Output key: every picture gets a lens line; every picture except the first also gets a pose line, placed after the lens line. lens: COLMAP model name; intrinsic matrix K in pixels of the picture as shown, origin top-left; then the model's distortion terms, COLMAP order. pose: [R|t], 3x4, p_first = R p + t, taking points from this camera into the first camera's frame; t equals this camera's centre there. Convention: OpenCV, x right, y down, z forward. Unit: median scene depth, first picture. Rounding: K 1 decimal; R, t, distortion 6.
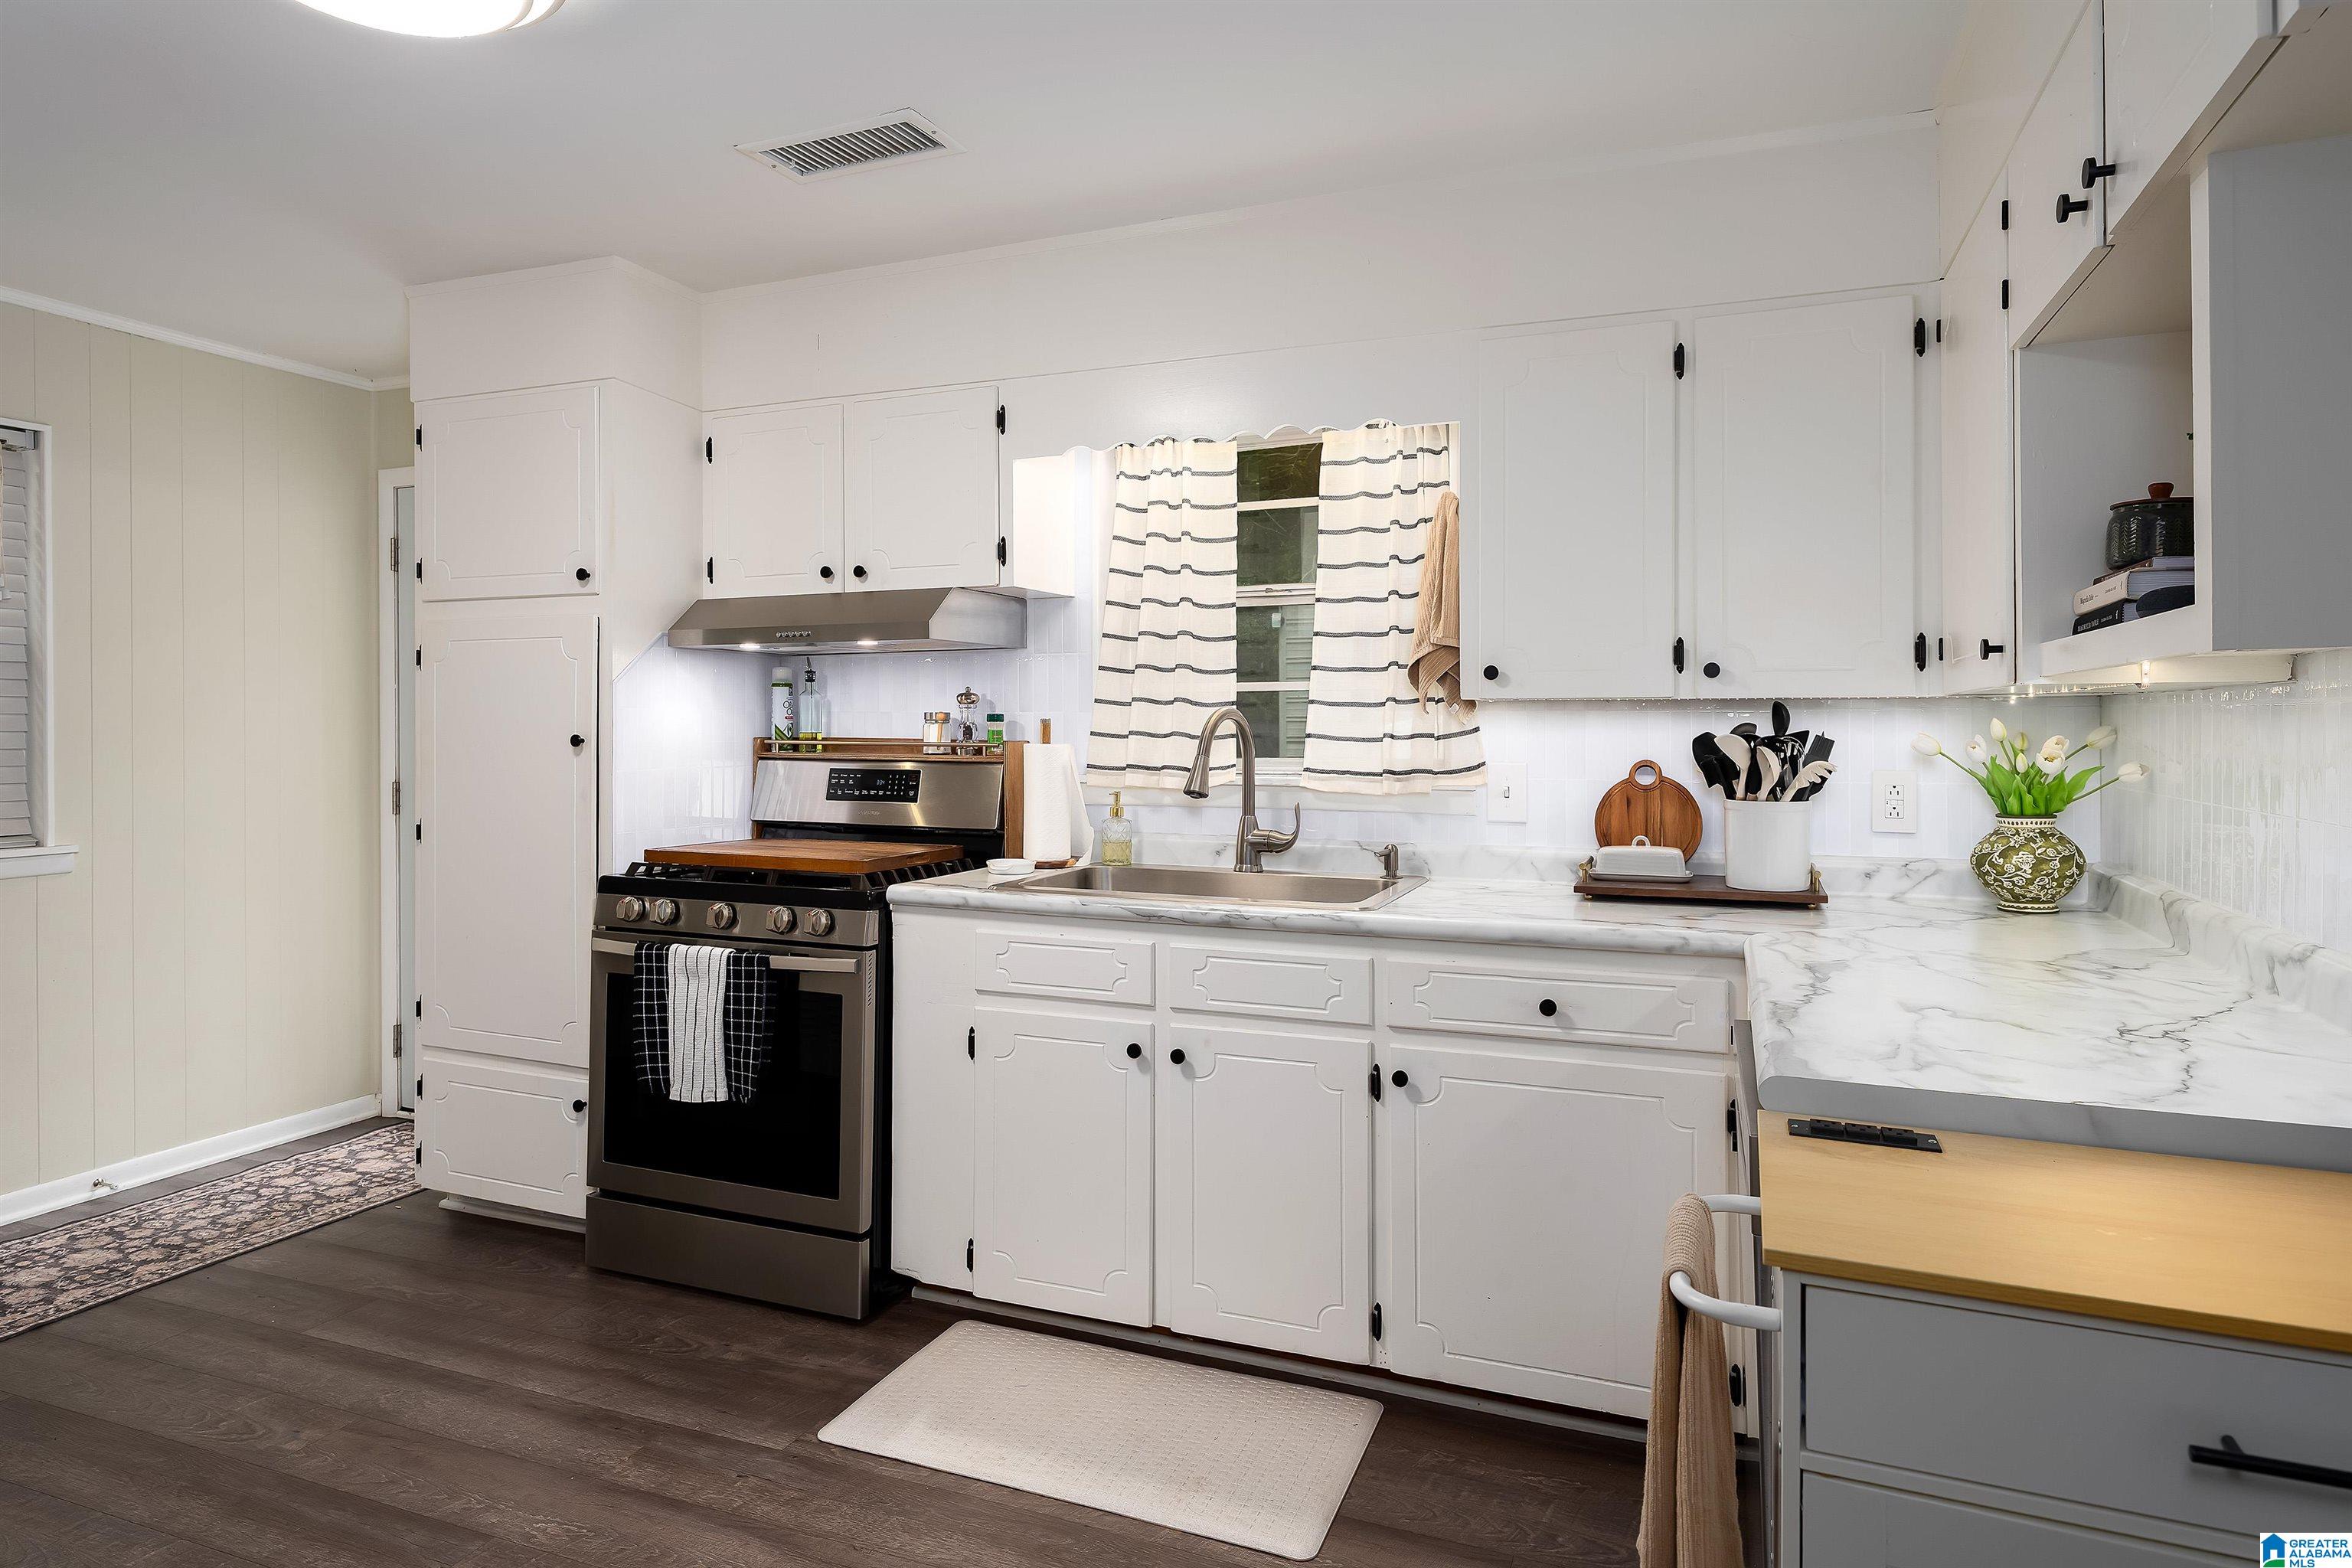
lens RADIAL K [[1314.0, 0, 1176.0], [0, 1314.0, 784.0], [0, 0, 1]] dist [0.000323, 0.000203]
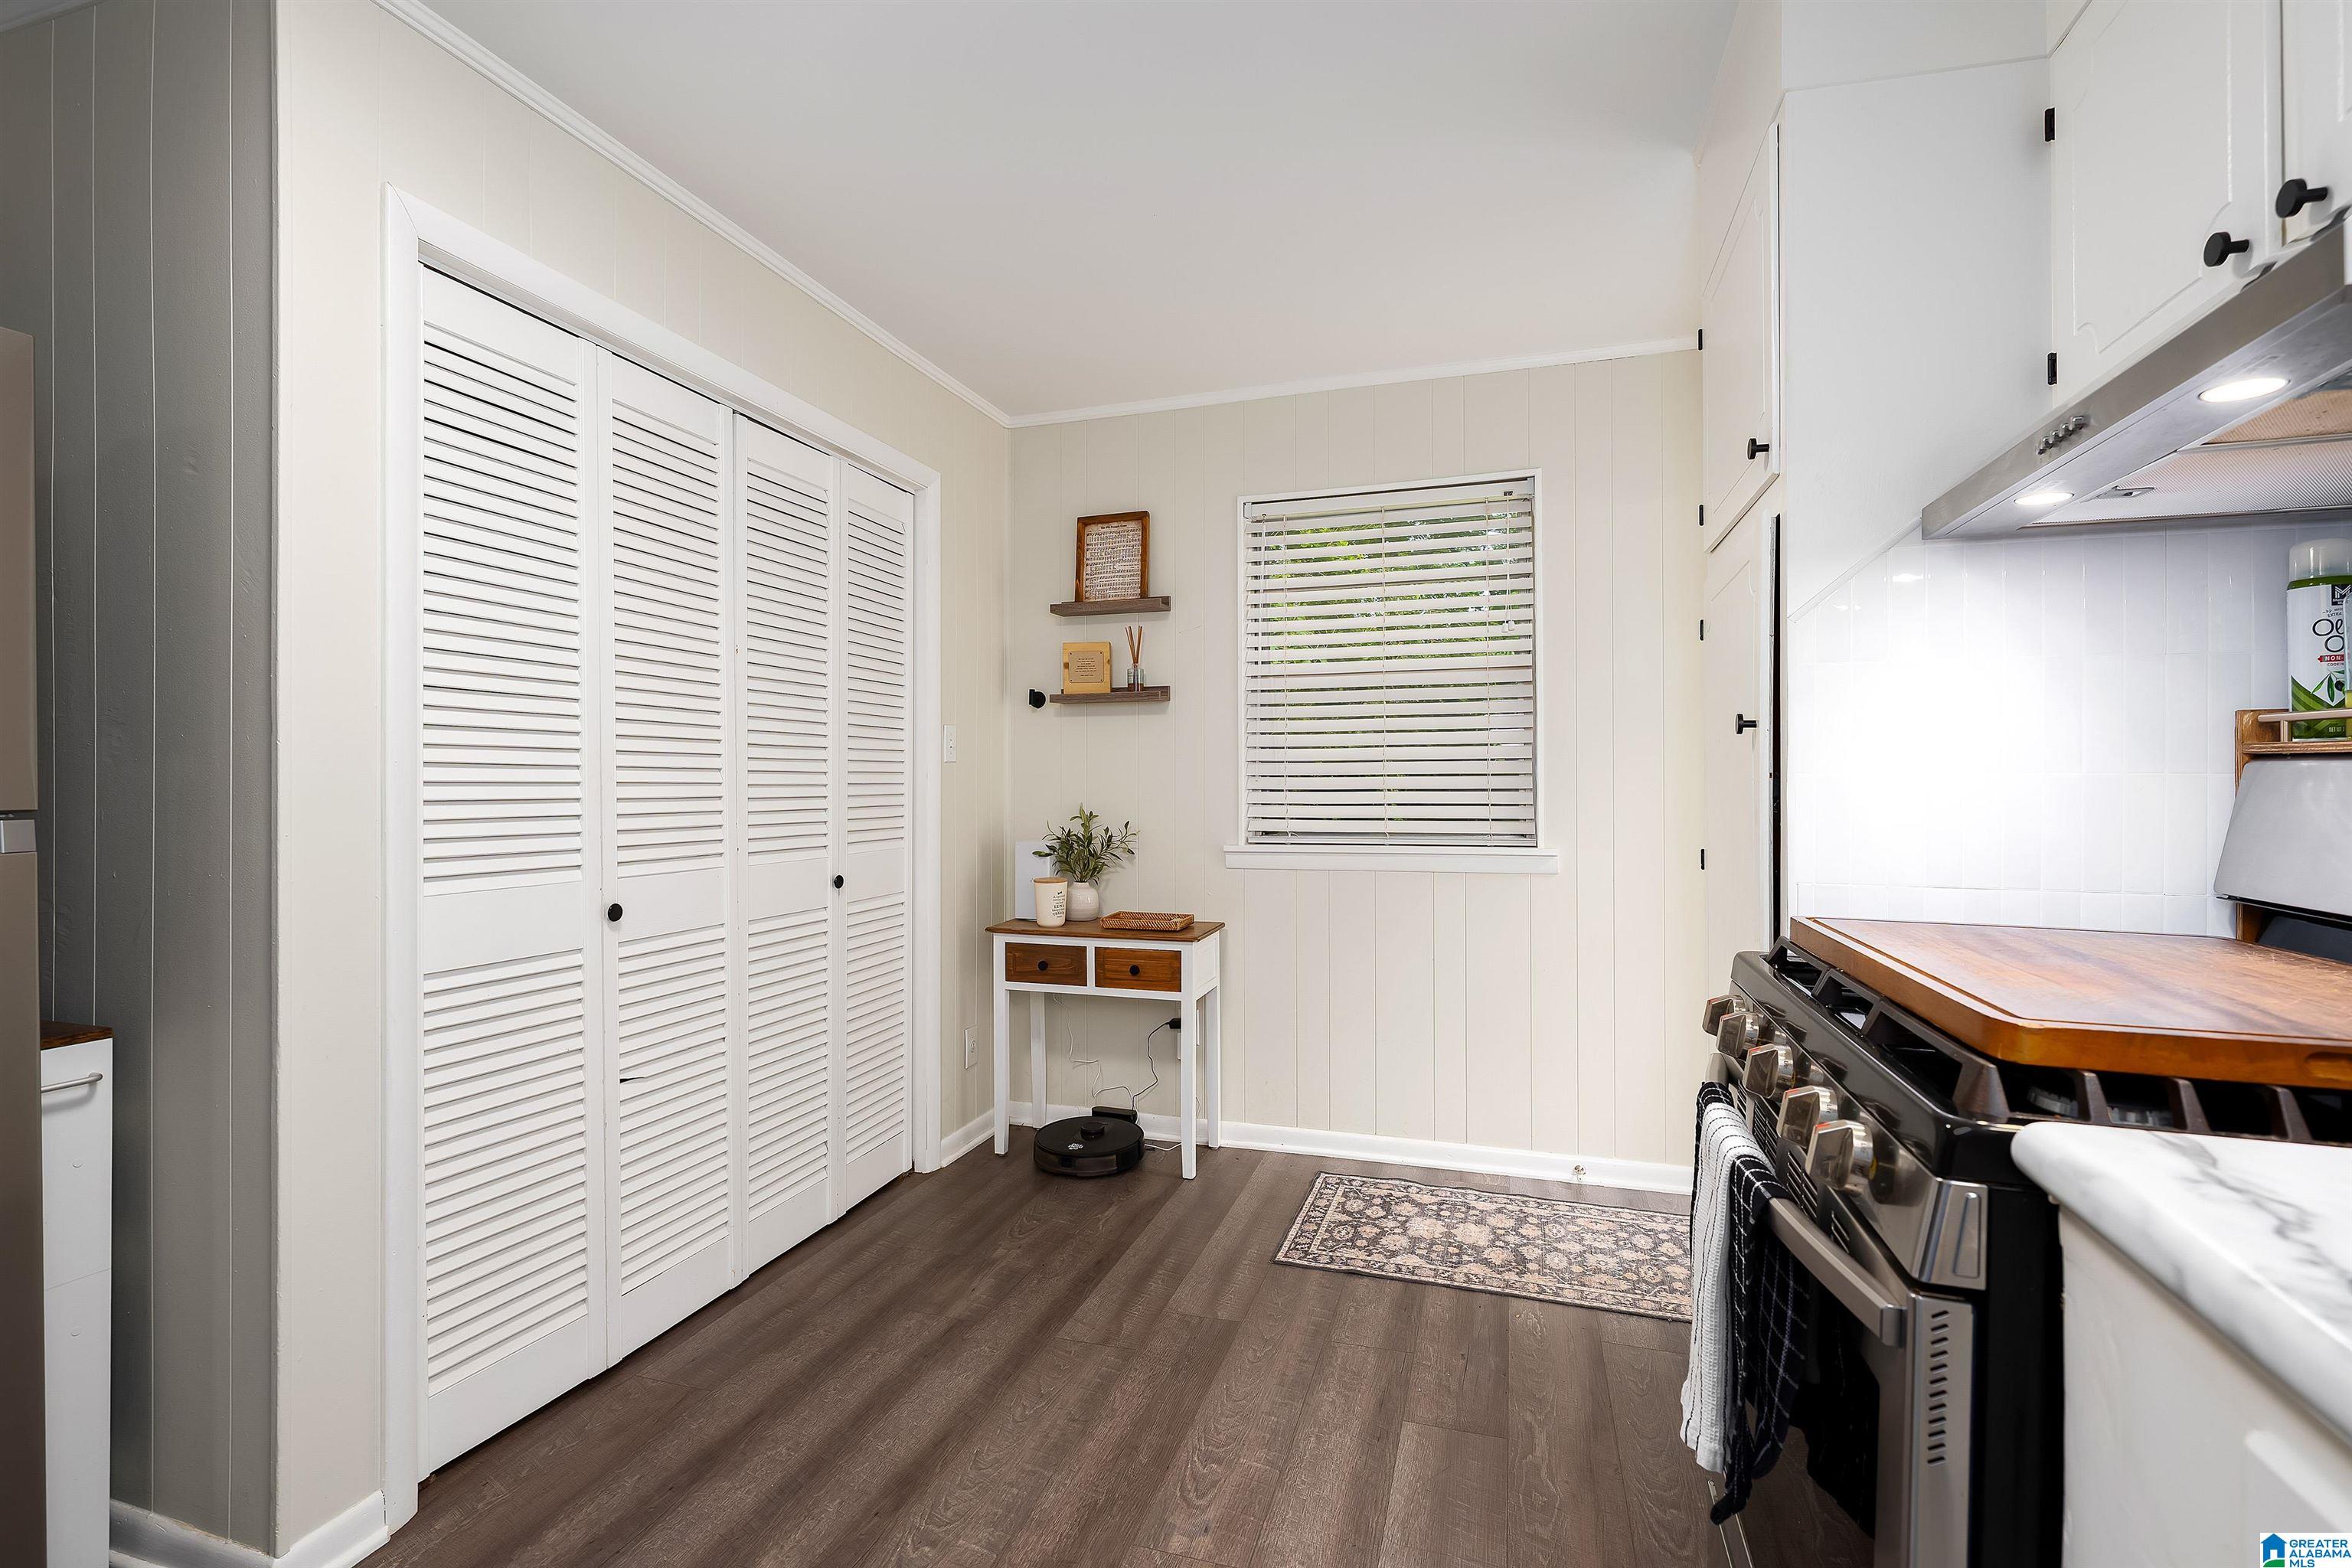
lens RADIAL K [[1070.6, 0, 1176.0], [0, 1070.6, 784.0], [0, 0, 1]] dist [0.001803, -0.000124]
pose [[0.077818, 0.007023, -0.996943, 0.015450], [-0.043945, 0.999027, 0.003608, 0.004594], [0.995999, 0.043530, 0.078051, 0.660875]]
